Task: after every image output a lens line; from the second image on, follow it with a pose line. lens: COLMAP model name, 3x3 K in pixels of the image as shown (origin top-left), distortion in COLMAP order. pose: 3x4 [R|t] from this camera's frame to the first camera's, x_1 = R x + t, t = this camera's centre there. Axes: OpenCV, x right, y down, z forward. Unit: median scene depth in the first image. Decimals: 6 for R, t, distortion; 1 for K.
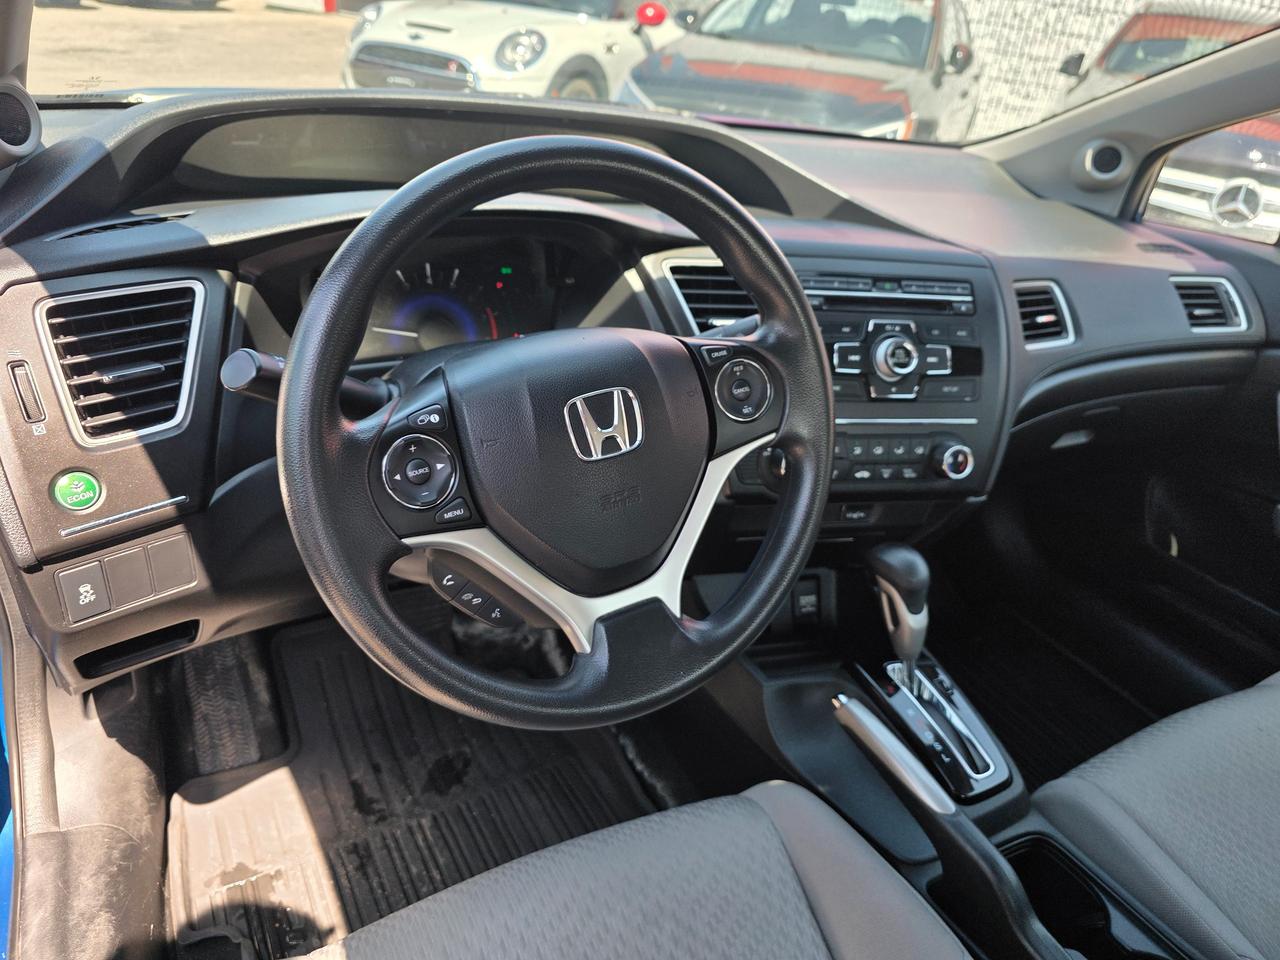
lens RADIAL K [[881.6, 0, 633.8], [0, 881.6, 473.0], [0, 0, 1]] dist [0.048408, -0.054056]
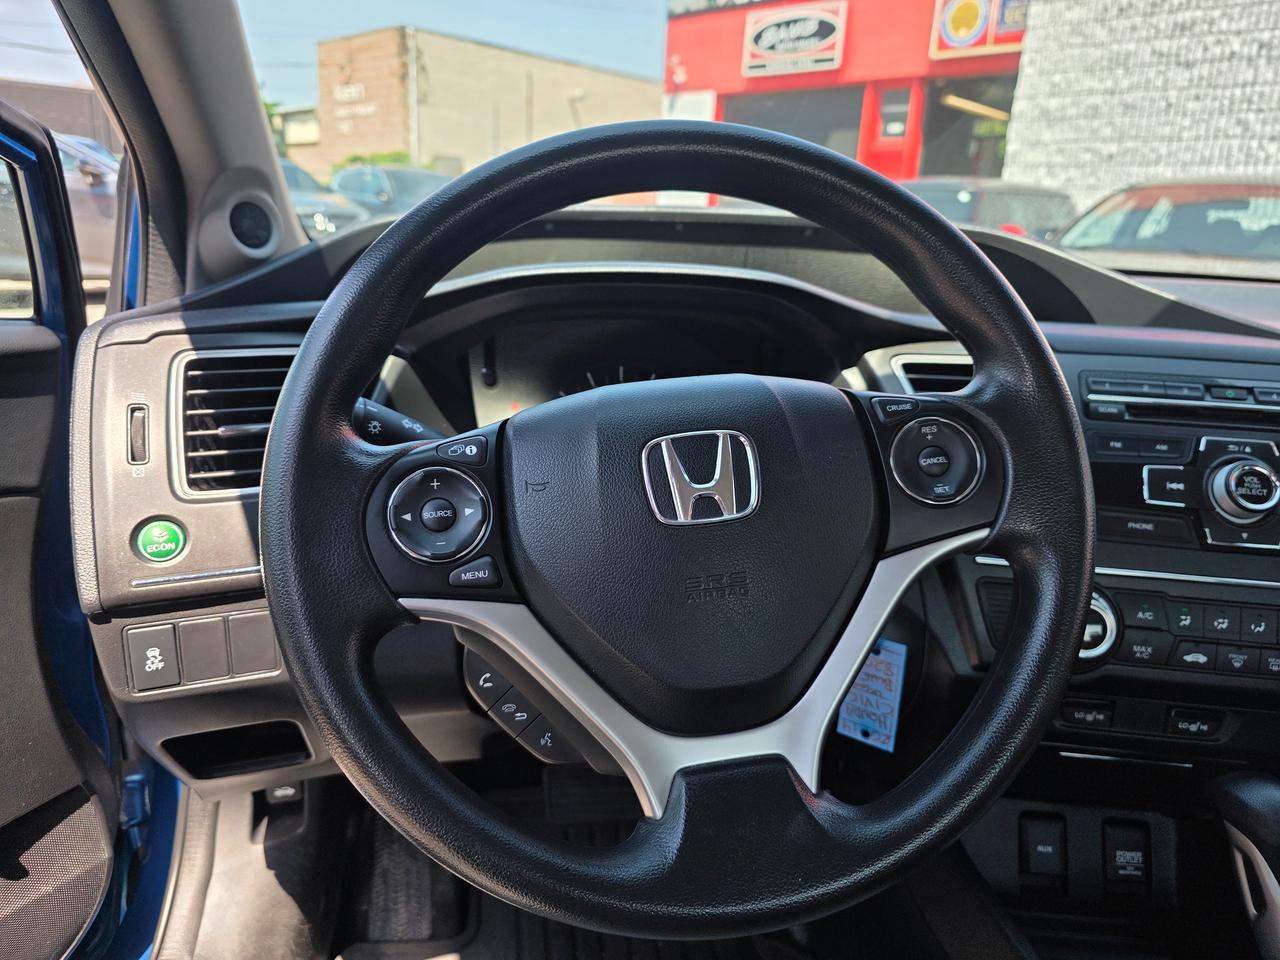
lens RADIAL K [[881.6, 0, 633.8], [0, 881.6, 473.0], [0, 0, 1]] dist [0.048408, -0.054056]
pose [[0.927899, 0.023172, -0.372112, 0.113870], [-0.114147, 0.967796, -0.224370, 0.067201], [0.354929, 0.250668, 0.900661, 0.210949]]
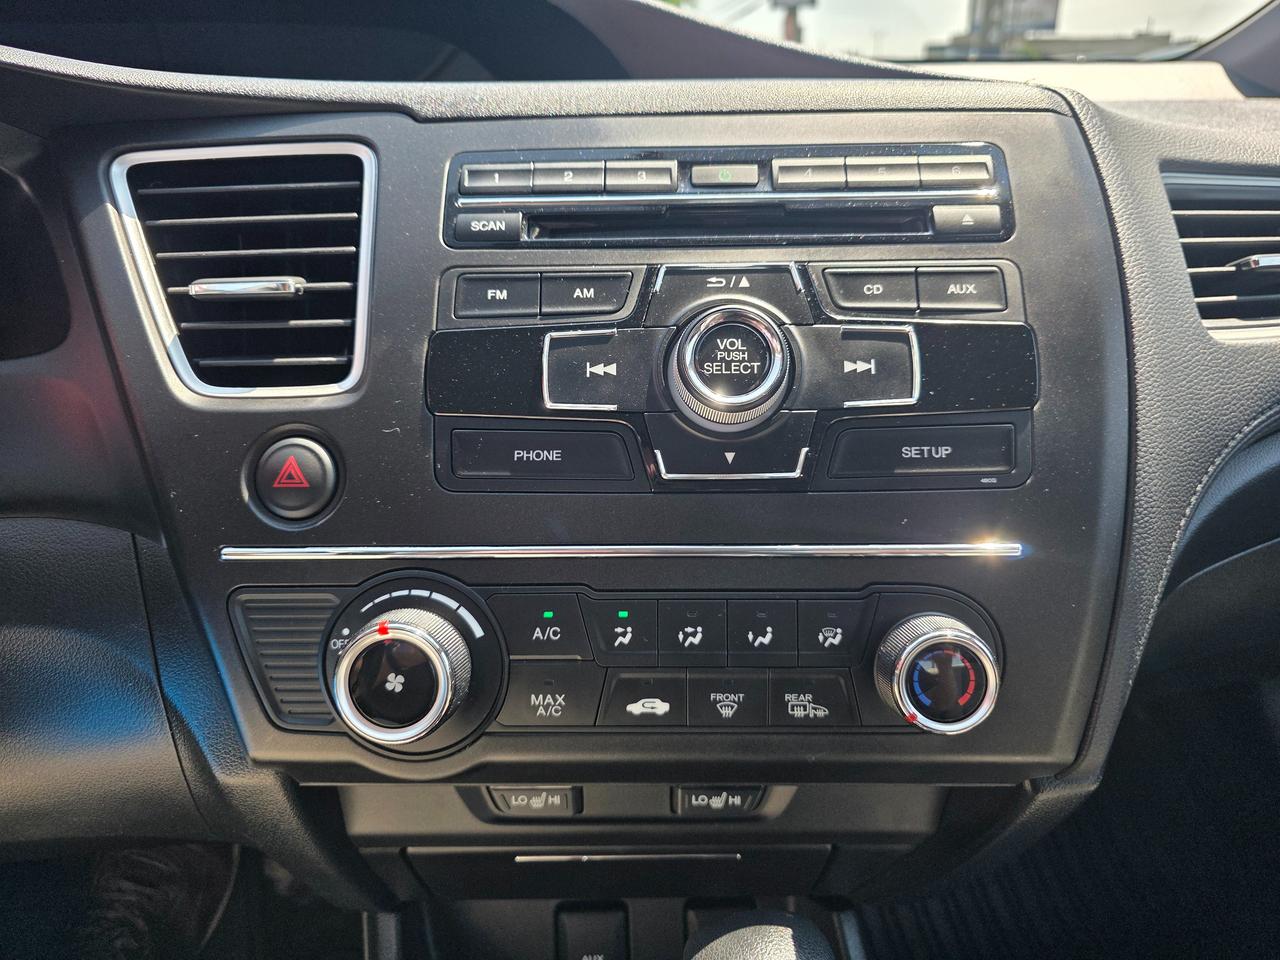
lens RADIAL K [[915.2, 0, 654.6], [0, 915.2, 456.5], [0, 0, 1]] dist [-0.001843, -0.014036]
pose [[0.957511, -0.028732, -0.286961, 0.372676], [-0.008315, 0.991861, -0.127055, -0.050442], [0.288276, 0.124043, 0.949479, 0.670526]]
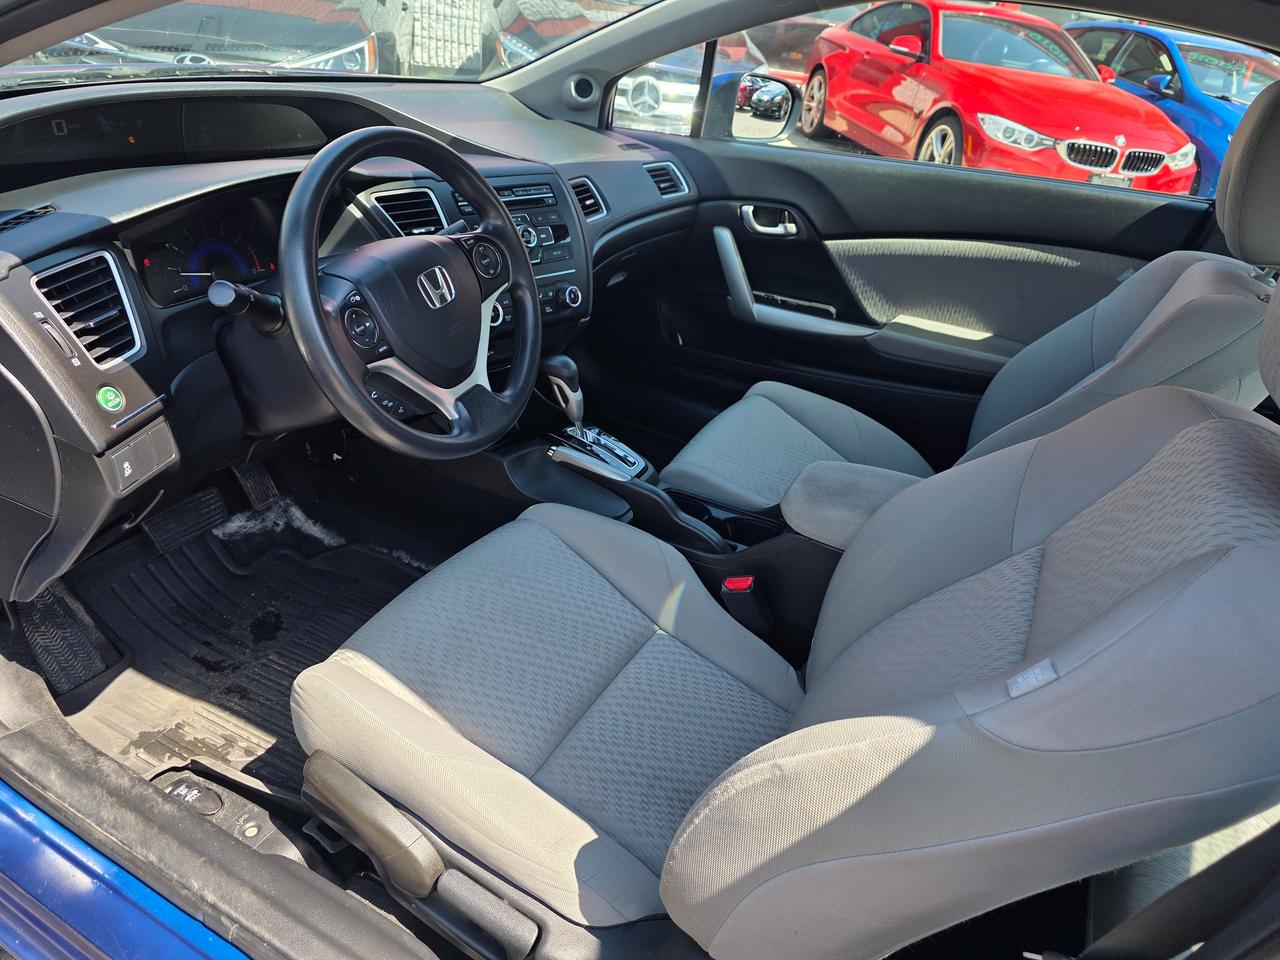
lens RADIAL K [[881.6, 0, 633.8], [0, 881.6, 473.0], [0, 0, 1]] dist [0.048408, -0.054056]
pose [[0.834723, -0.284760, 0.471327, -0.412093], [0.241575, 0.958518, 0.151275, 0.082113], [-0.494853, -0.012412, 0.868888, -0.485617]]
